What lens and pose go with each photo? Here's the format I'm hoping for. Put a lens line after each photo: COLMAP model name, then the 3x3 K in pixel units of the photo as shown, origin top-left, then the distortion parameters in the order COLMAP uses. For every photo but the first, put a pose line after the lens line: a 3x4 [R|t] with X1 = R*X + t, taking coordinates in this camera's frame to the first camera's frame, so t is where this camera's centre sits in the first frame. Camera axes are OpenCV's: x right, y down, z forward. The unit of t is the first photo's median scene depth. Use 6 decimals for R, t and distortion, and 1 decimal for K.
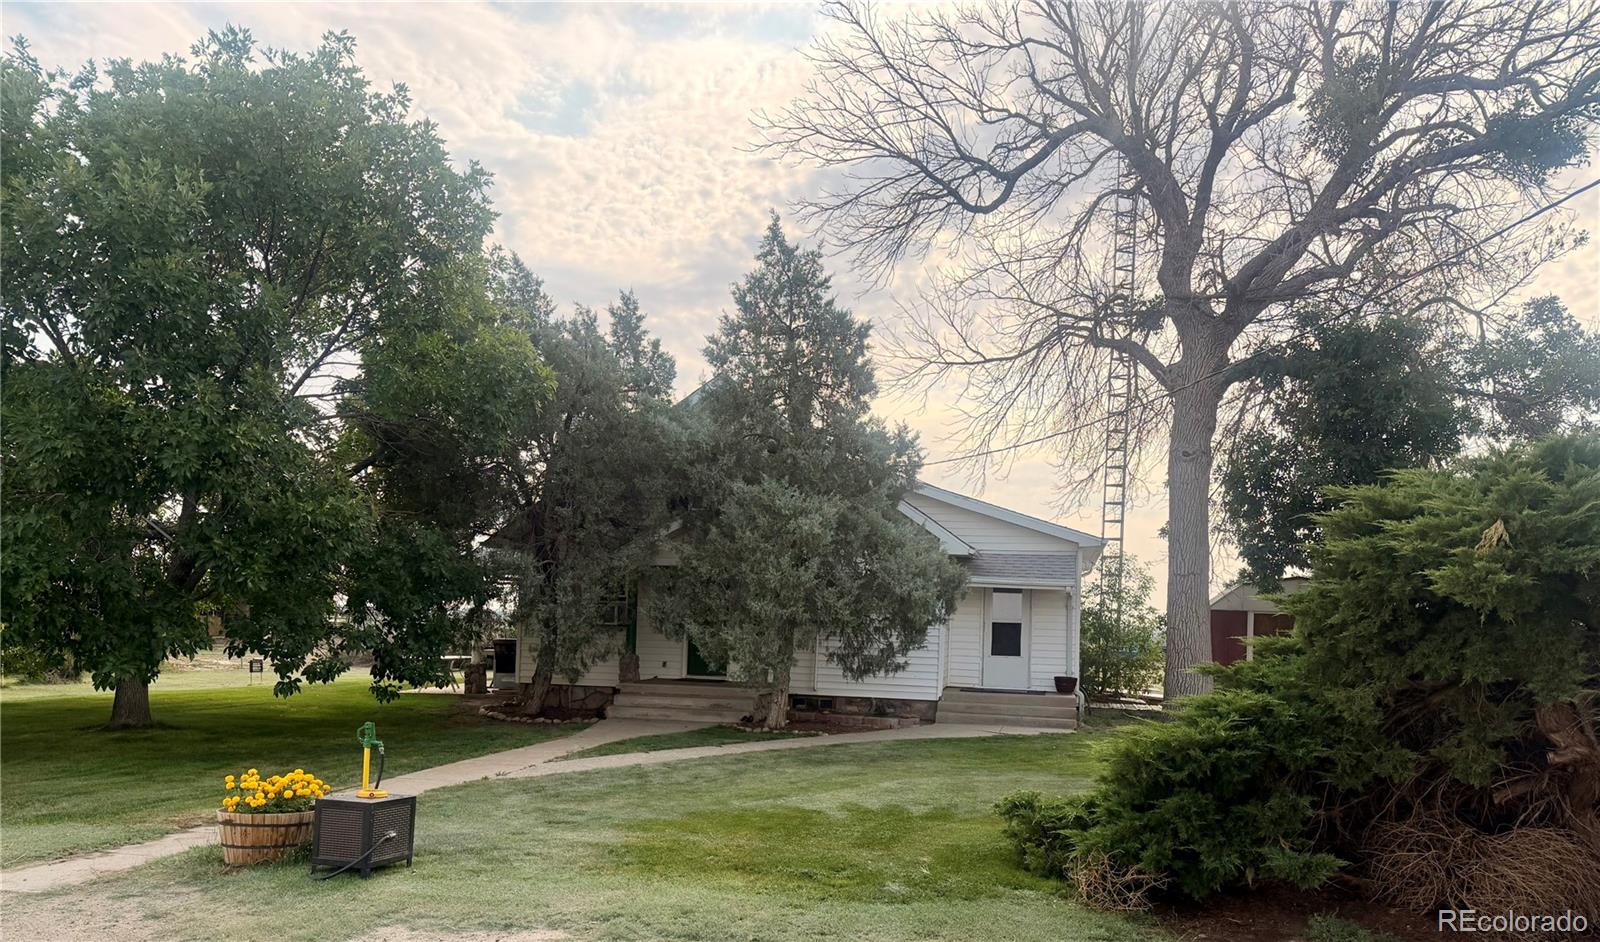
lens RADIAL K [[1093.1, 0, 772.5], [0, 1093.1, 620.0], [0, 0, 1]] dist [0.107710, -0.148754]
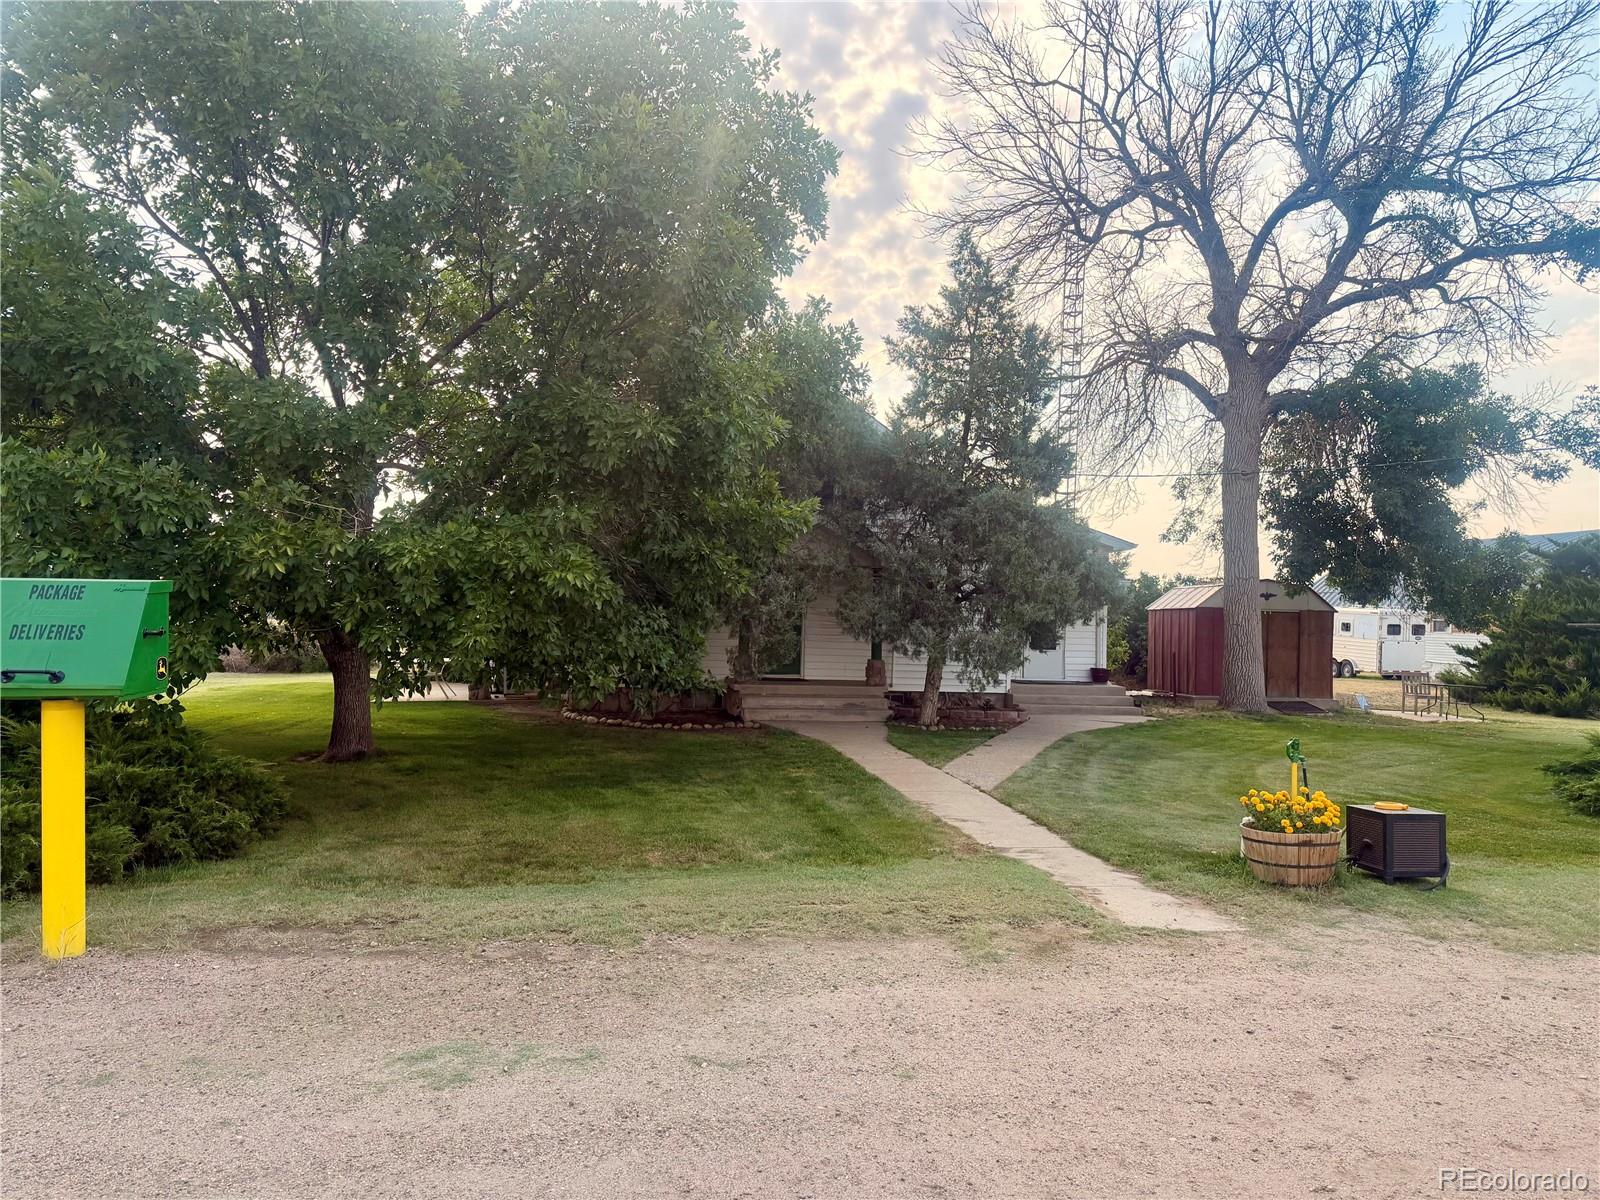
lens RADIAL K [[1107.6, 0, 796.4], [0, 1107.6, 618.4], [0, 0, 1]] dist [0.086685, -0.121458]
pose [[0.933108, -0.004755, 0.359564, -0.472837], [0.000375, 0.999925, 0.012251, -0.013599], [-0.359595, -0.011297, 0.933040, 0.076771]]
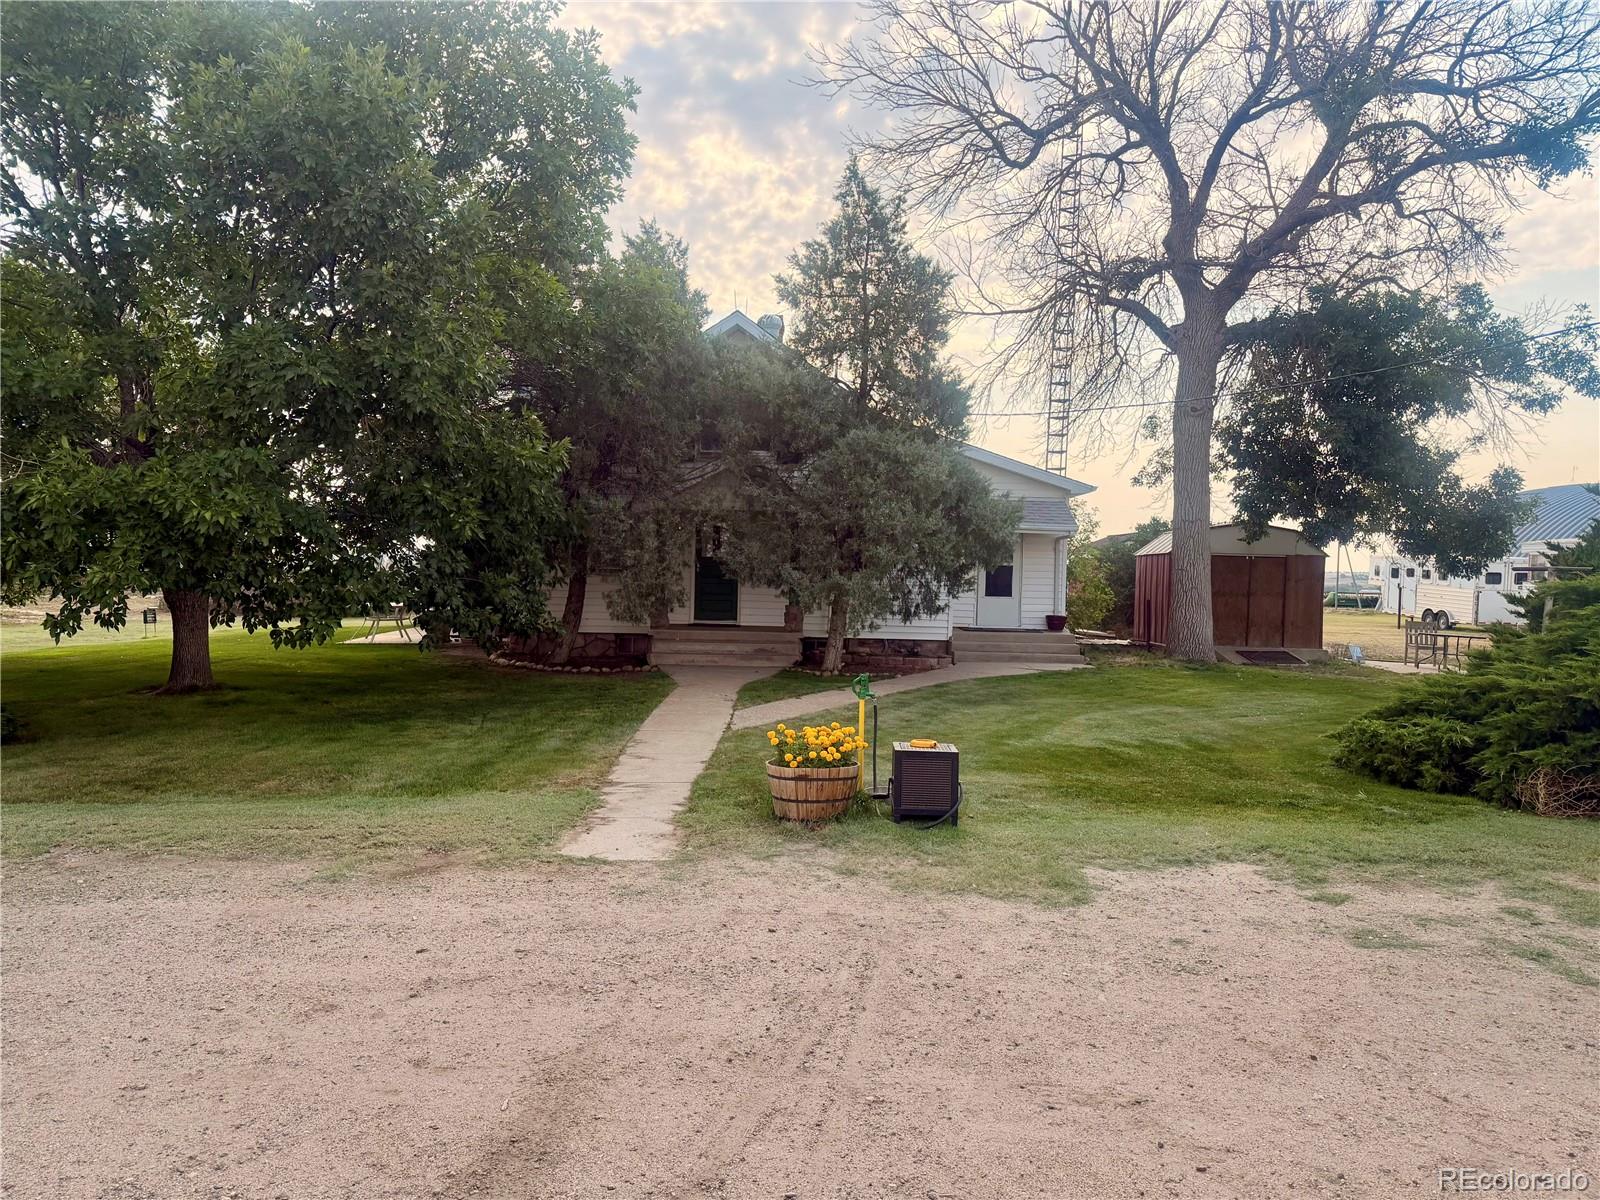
lens RADIAL K [[1107.6, 0, 796.4], [0, 1107.6, 618.4], [0, 0, 1]] dist [0.086685, -0.121458]
pose [[0.970950, -0.016131, 0.238736, -0.267325], [0.003175, 0.998506, 0.054555, -0.006073], [-0.239259, -0.052212, 0.969551, 0.013799]]
